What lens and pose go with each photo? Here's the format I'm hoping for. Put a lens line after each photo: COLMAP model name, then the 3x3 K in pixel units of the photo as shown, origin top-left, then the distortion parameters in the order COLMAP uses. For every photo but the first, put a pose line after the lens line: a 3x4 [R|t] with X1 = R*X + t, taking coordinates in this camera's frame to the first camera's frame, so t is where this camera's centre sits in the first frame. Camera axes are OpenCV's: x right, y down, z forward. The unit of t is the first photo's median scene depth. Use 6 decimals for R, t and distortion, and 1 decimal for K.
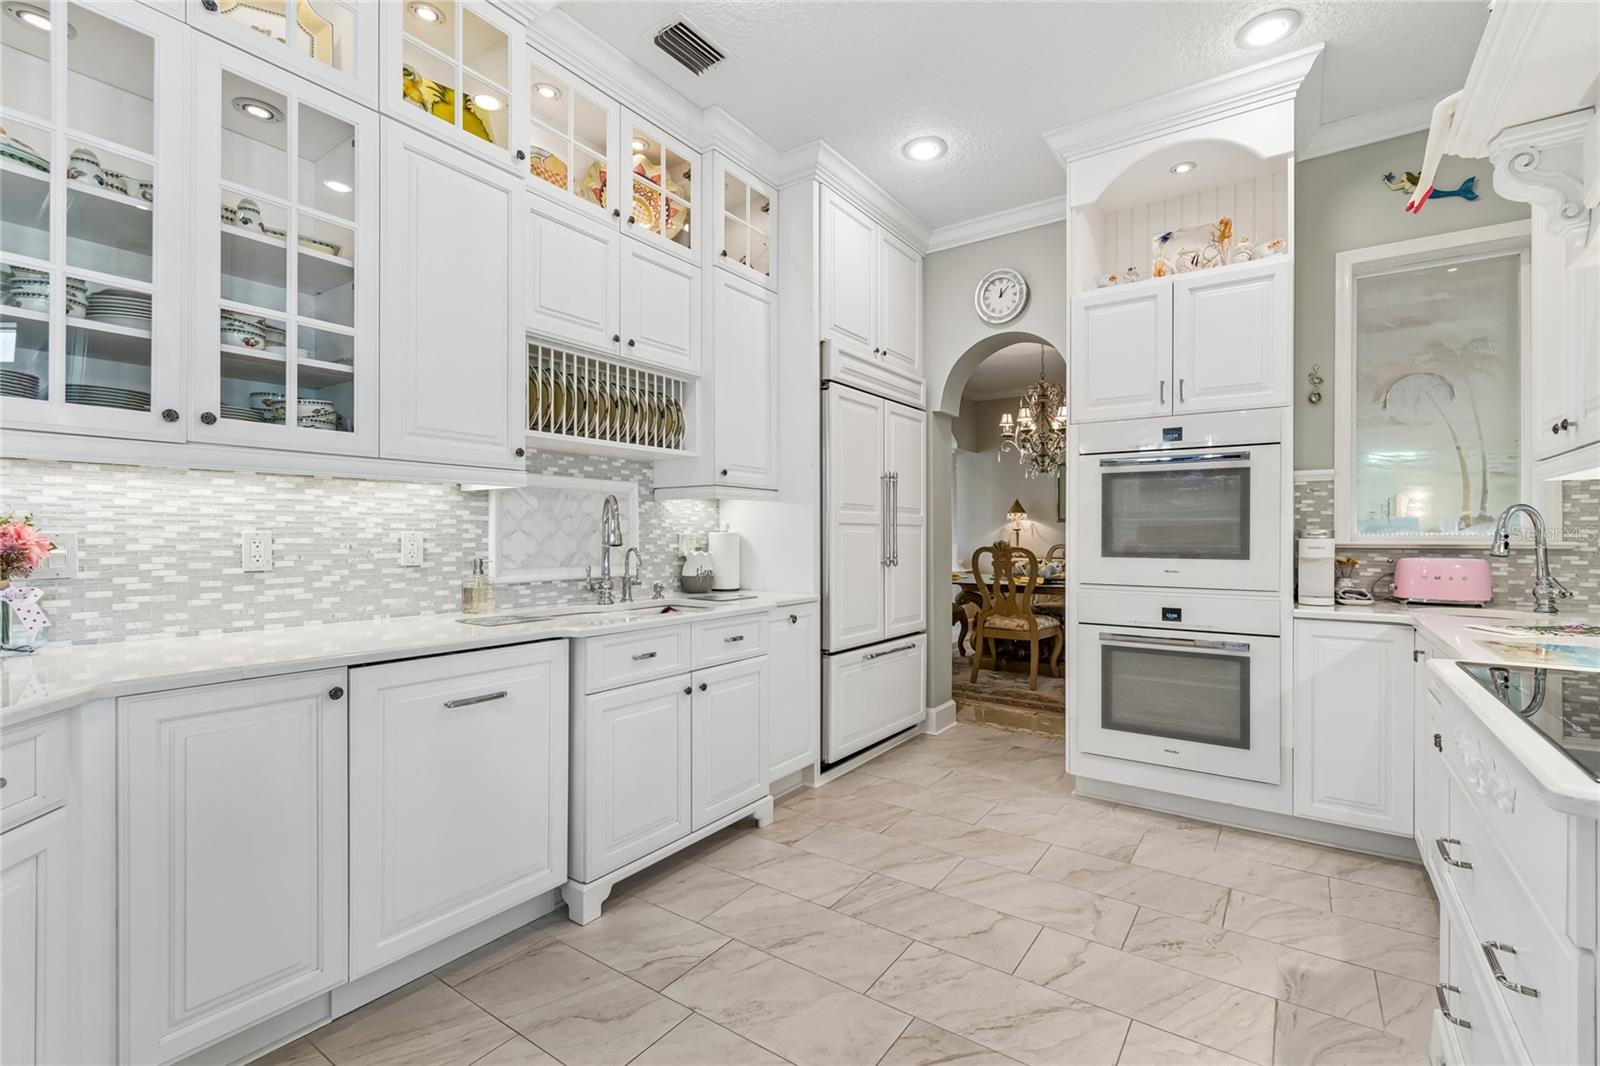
lens RADIAL K [[706.1, 0, 814.3], [0, 706.1, 536.6], [0, 0, 1]] dist [0.004633, -0.001989]
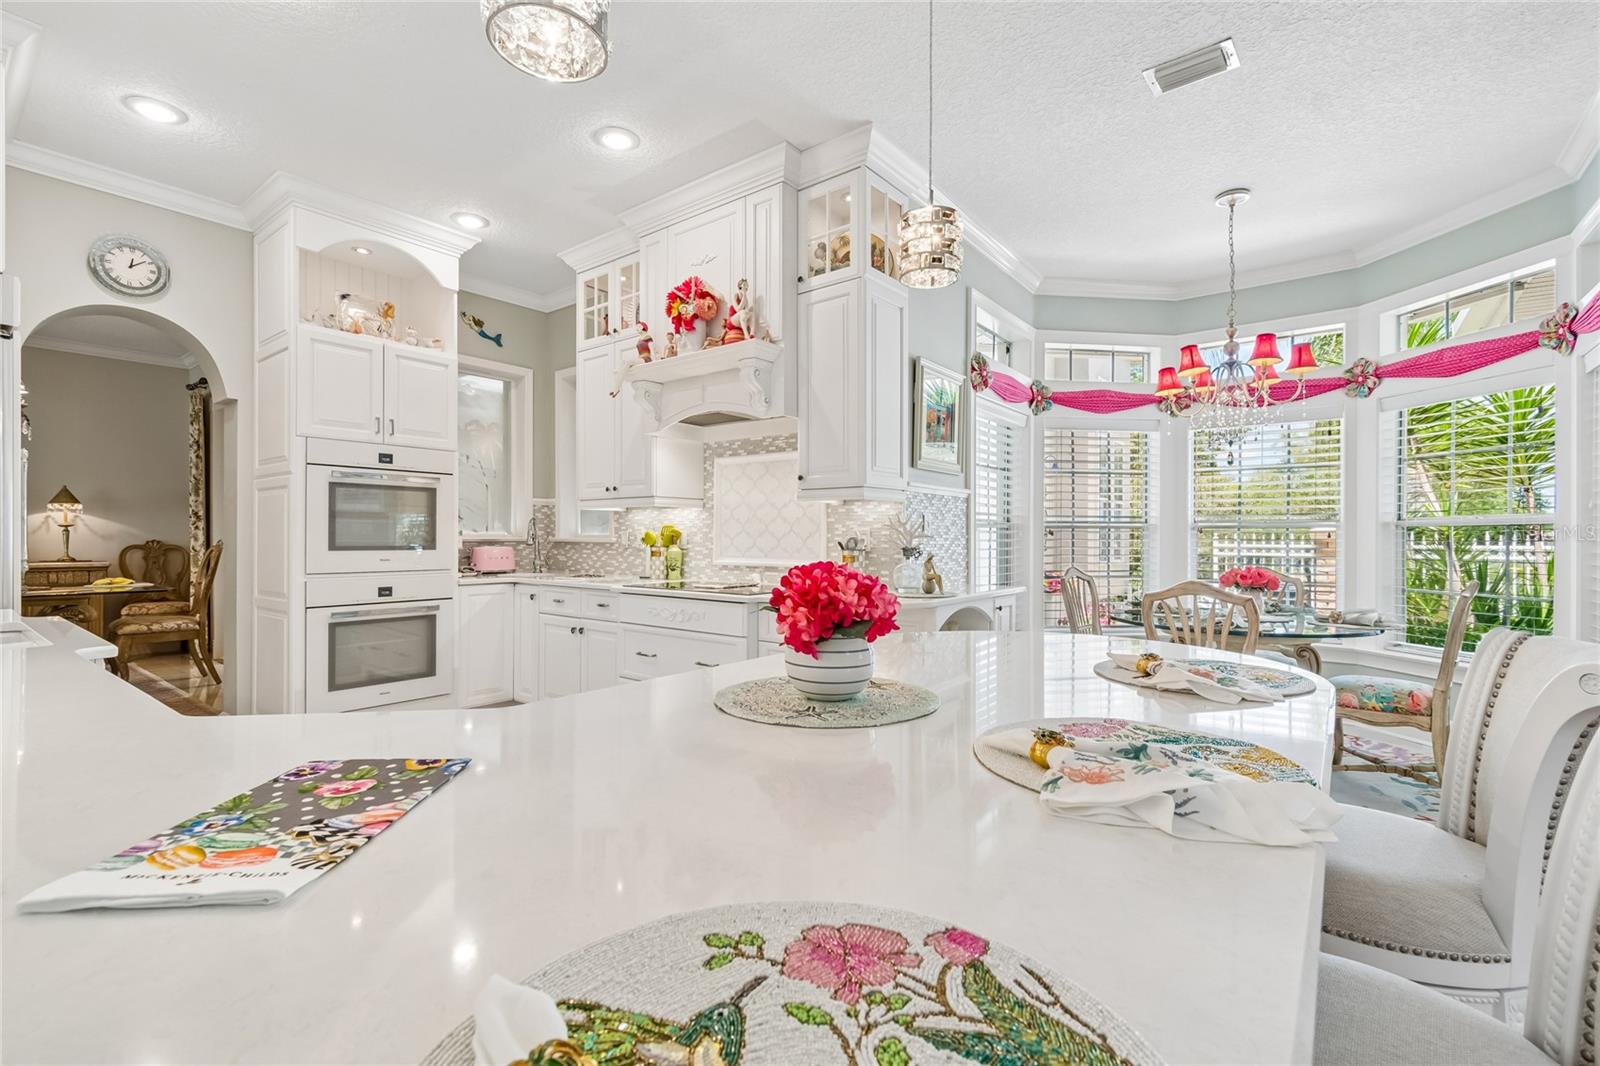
lens RADIAL K [[706.1, 0, 815.9], [0, 706.1, 540.7], [0, 0, 1]] dist [0.004633, -0.001989]
pose [[0.052533, -0.007252, 0.998593, -0.862303], [-0.002139, 0.999971, 0.007375, 0.000852], [-0.998617, -0.002524, 0.052516, 0.116353]]
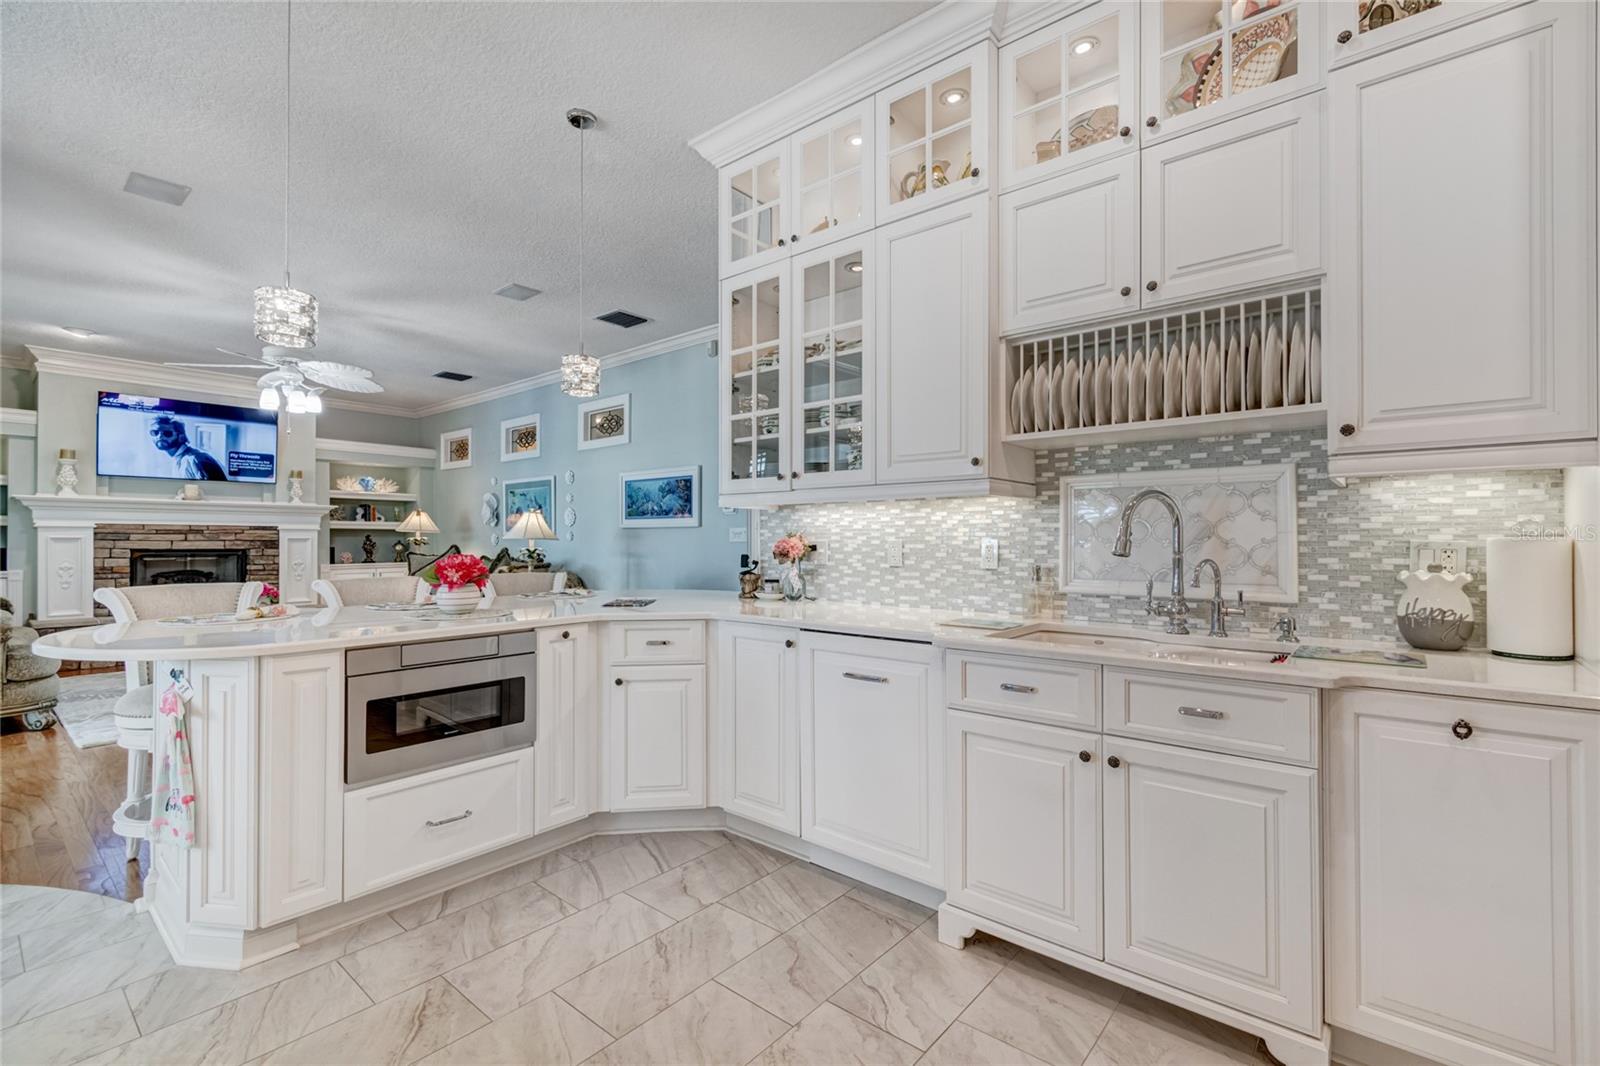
lens RADIAL K [[706.1, 0, 813.3], [0, 706.1, 537.8], [0, 0, 1]] dist [0.004633, -0.001989]
pose [[-0.085279, -0.005438, -0.996342, 0.525141], [-0.003385, 0.999981, -0.005169, -0.002185], [0.996351, 0.002932, -0.085296, 0.717082]]
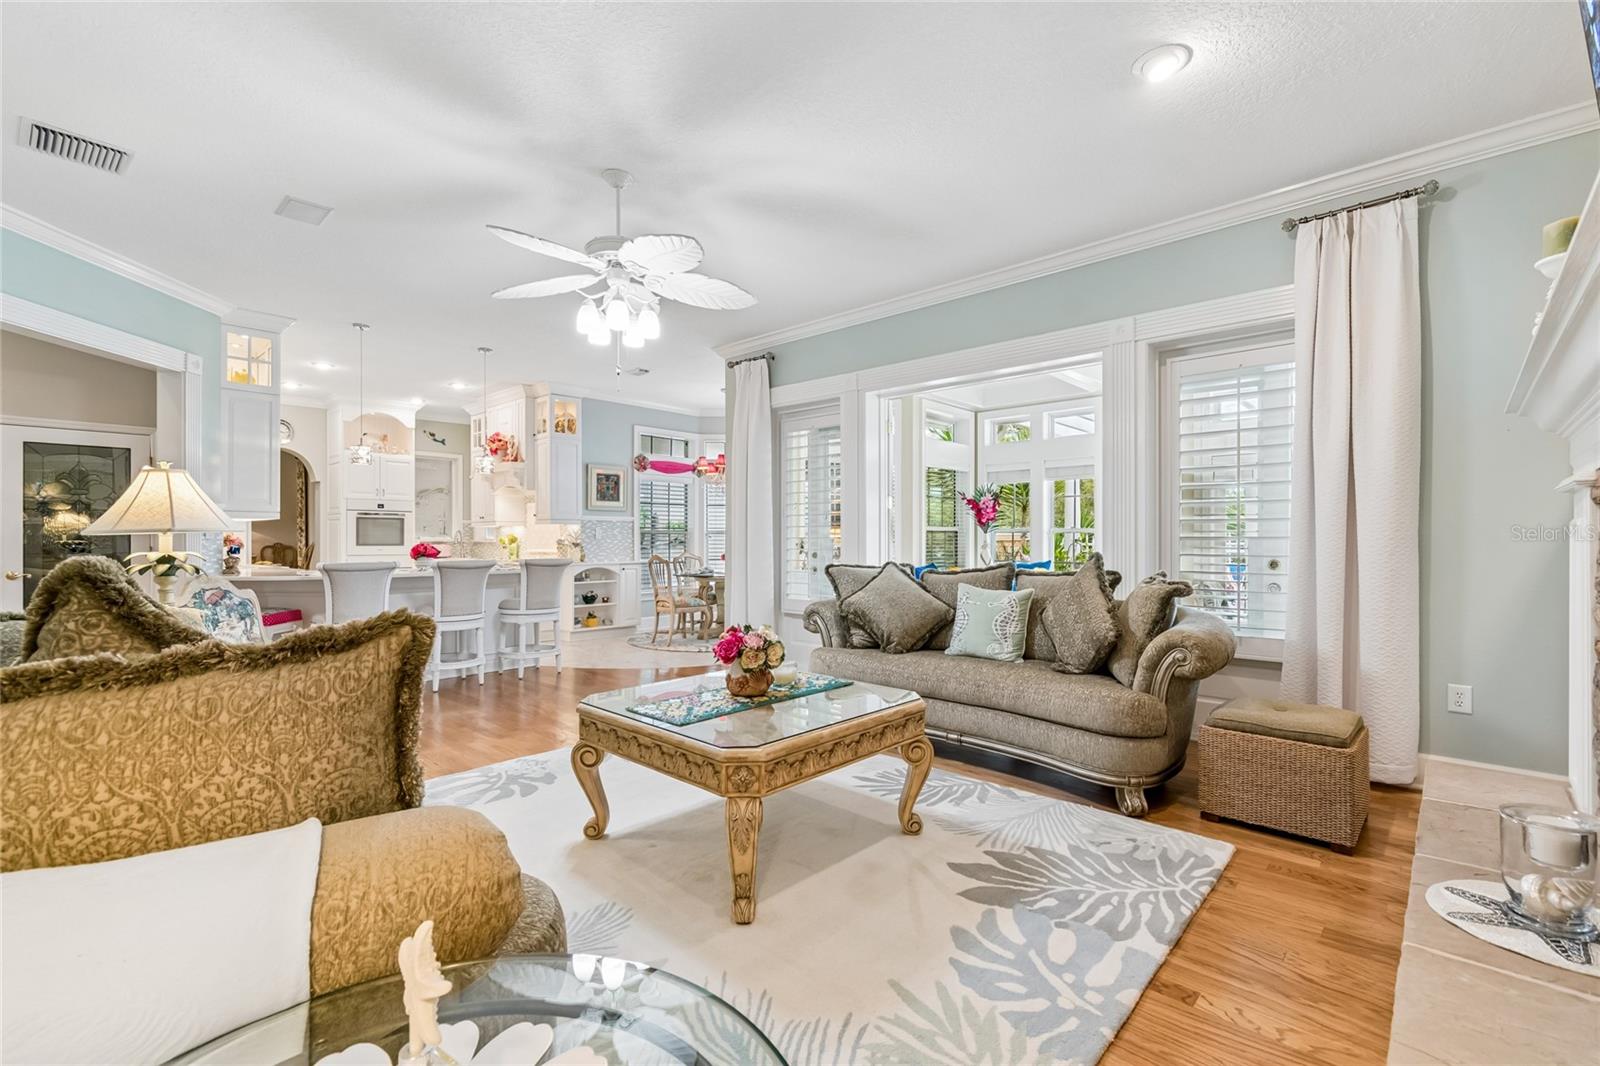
lens RADIAL K [[706.1, 0, 812.2], [0, 706.1, 536.7], [0, 0, 1]] dist [0.004633, -0.001989]
pose [[0.134364, 0.002345, 0.990929, -2.506391], [0.003455, 0.999990, -0.002835, 0.006369], [-0.990926, 0.003805, 0.134355, -1.404266]]
